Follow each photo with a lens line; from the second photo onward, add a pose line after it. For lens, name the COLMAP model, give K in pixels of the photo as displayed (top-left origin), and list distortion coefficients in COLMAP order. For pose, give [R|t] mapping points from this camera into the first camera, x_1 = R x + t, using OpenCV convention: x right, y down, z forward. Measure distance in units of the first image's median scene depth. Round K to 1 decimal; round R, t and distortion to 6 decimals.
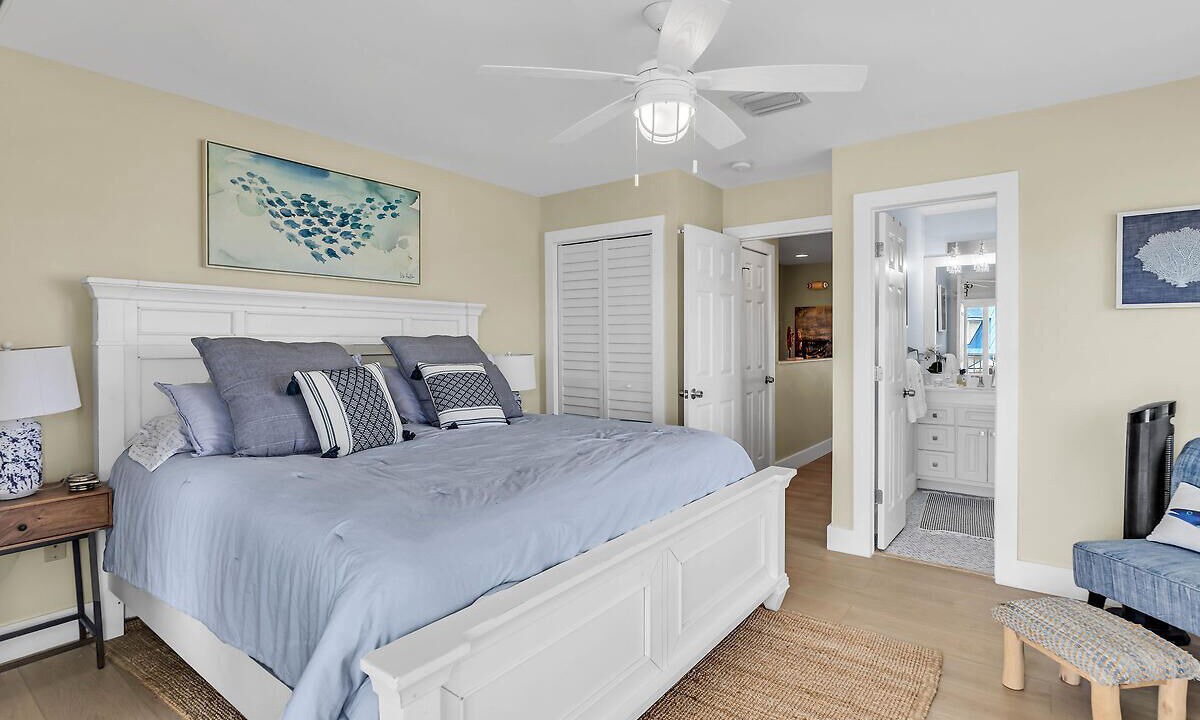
lens RADIAL K [[577.3, 0, 599.8], [0, 577.3, 344.5], [0, 0, 1]] dist [-0.000238, -0.000001]
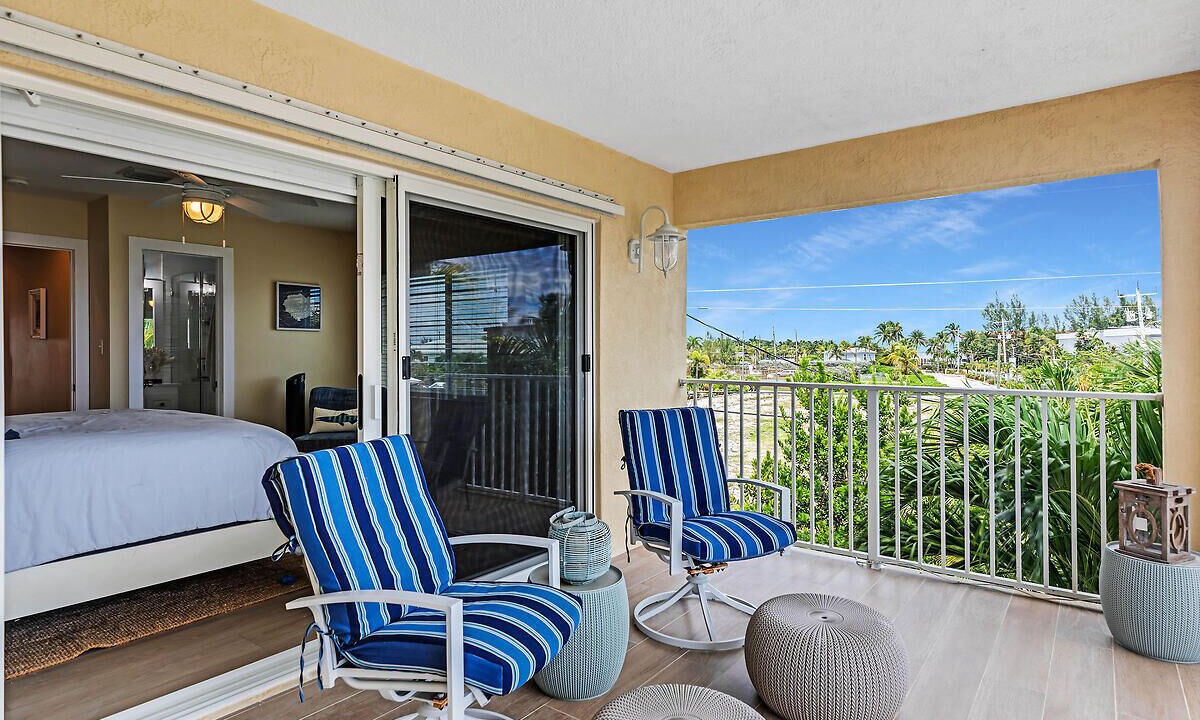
lens RADIAL K [[577.3, 0, 599.8], [0, 577.3, 344.5], [0, 0, 1]] dist [-0.000238, -0.000001]
pose [[-0.012418, -0.000753, 0.999923, -1.115141], [0.005258, 0.999986, 0.000818, -0.005215], [-0.999909, 0.005267, -0.012414, -0.087378]]
